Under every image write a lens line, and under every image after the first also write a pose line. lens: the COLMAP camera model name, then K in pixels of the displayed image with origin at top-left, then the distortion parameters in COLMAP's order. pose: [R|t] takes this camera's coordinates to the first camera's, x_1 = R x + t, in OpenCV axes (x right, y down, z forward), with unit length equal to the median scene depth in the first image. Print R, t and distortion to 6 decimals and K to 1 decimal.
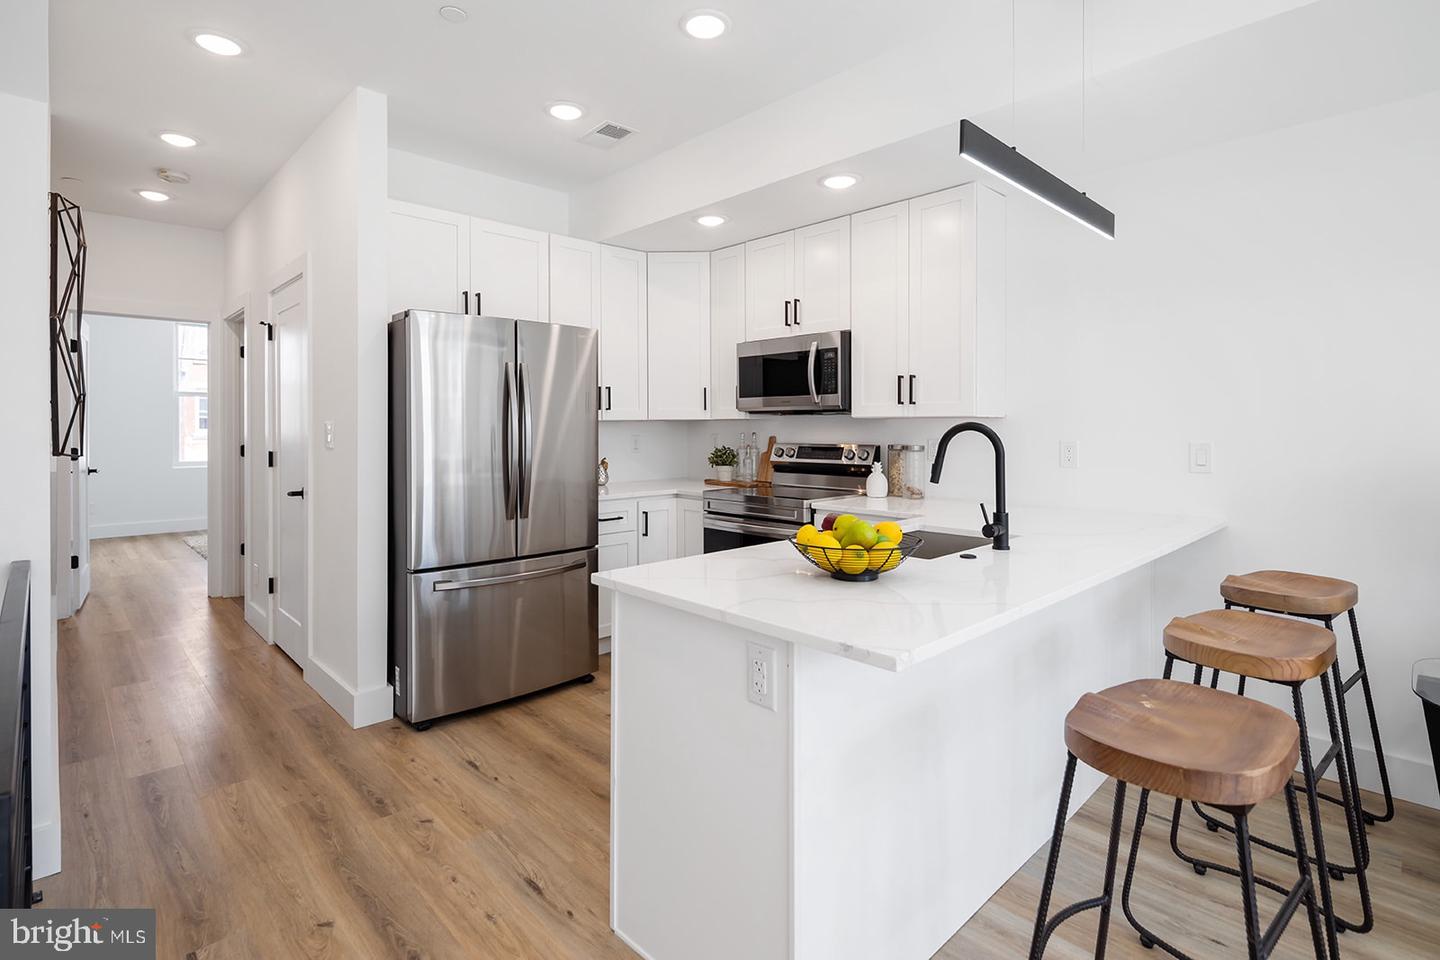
lens RADIAL K [[702.6, 0, 744.1], [0, 702.6, 427.0], [0, 0, 1]] dist [0.005645, -0.003999]
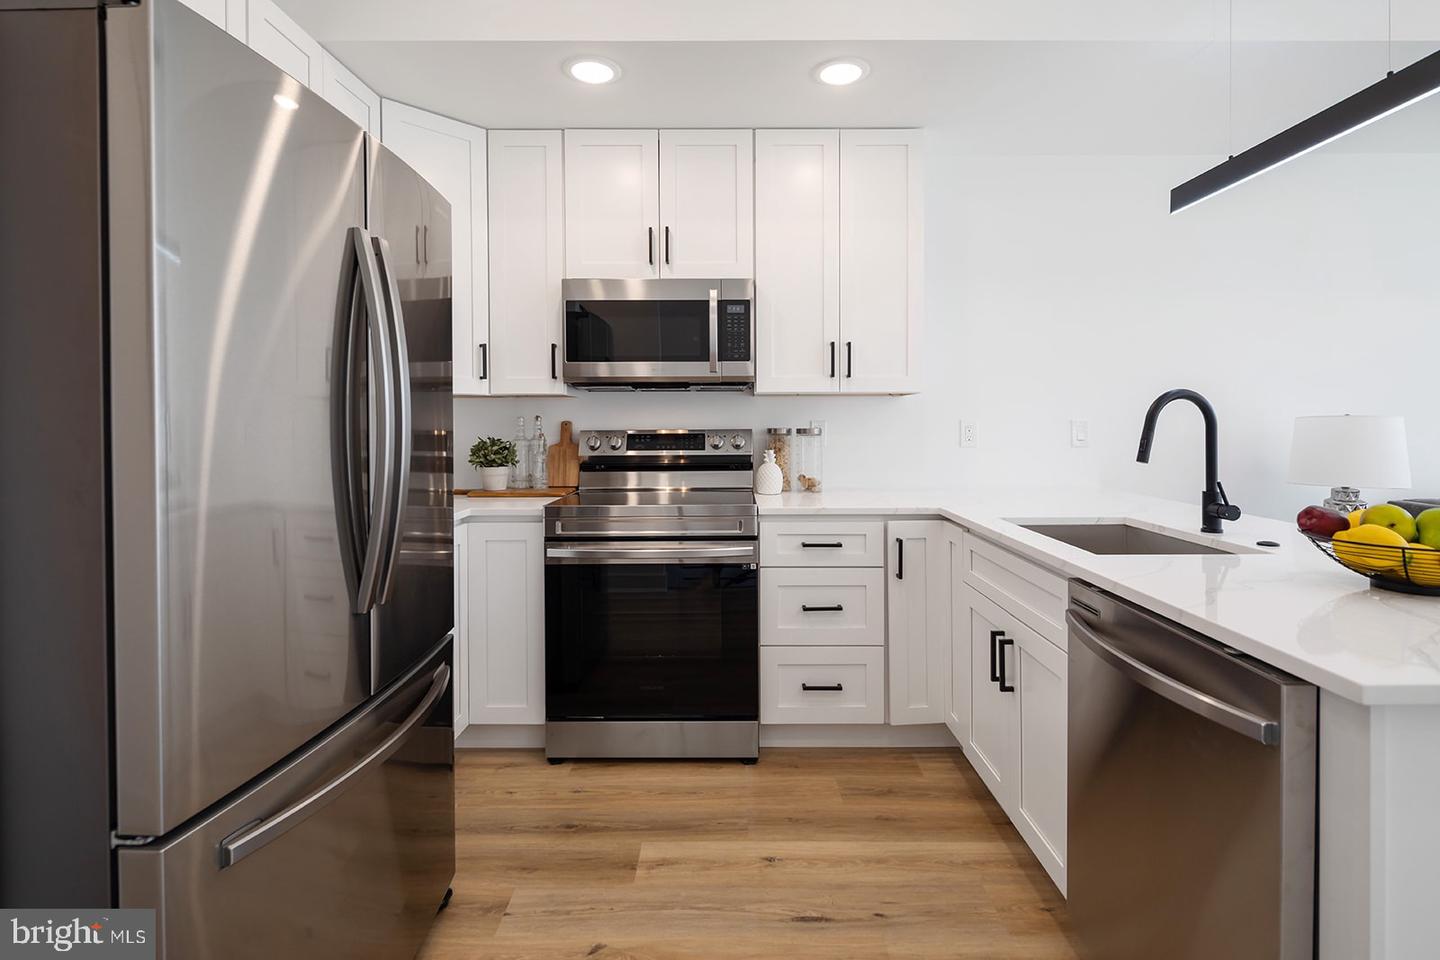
lens RADIAL K [[702.6, 0, 725.6], [0, 702.6, 436.8], [0, 0, 1]] dist [0.005645, -0.003999]
pose [[0.702620, -0.015492, 0.711397, -0.414862], [0.004155, 0.999835, 0.017669, 0.020320], [-0.711553, -0.009458, 0.702569, 0.470698]]
